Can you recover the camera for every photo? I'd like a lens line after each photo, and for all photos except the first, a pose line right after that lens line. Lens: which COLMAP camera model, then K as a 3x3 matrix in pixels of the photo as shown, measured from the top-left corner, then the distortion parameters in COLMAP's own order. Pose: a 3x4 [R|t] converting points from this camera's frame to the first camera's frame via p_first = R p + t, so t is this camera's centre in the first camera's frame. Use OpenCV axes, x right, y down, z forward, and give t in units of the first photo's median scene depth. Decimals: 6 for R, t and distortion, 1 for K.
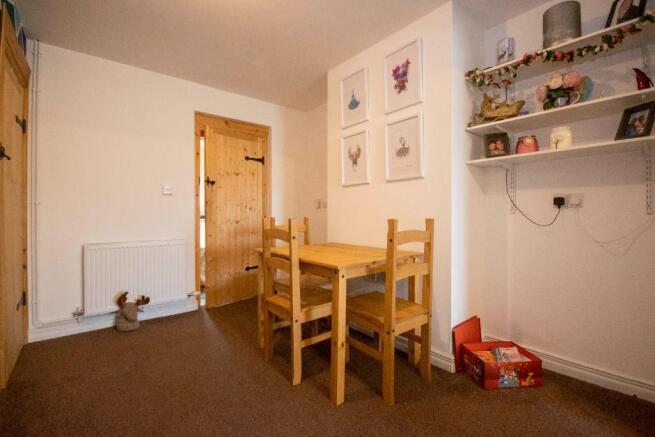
lens RADIAL K [[294.4, 0, 327.5], [0, 294.4, 218.5], [0, 0, 1]] dist [-0.000442, -0.000077]
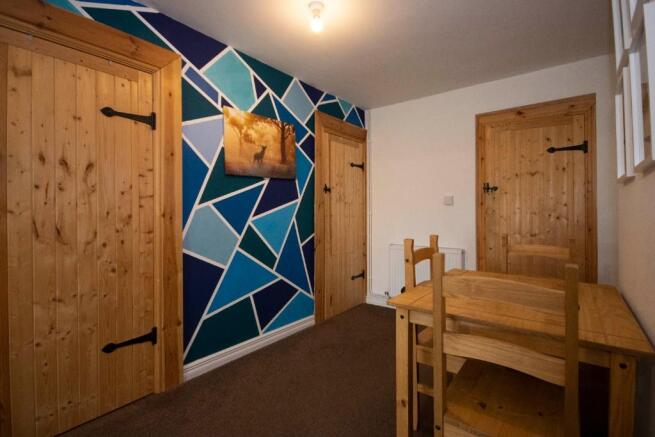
lens RADIAL K [[308.3, 0, 327.5], [0, 308.3, 218.5], [0, 0, 1]] dist [0.000099, 0.000042]
pose [[0.222168, 0.011143, -0.974945, 0.384282], [-0.022156, 0.999734, 0.006377, -0.026644], [0.974757, 0.020184, 0.222355, 0.302057]]
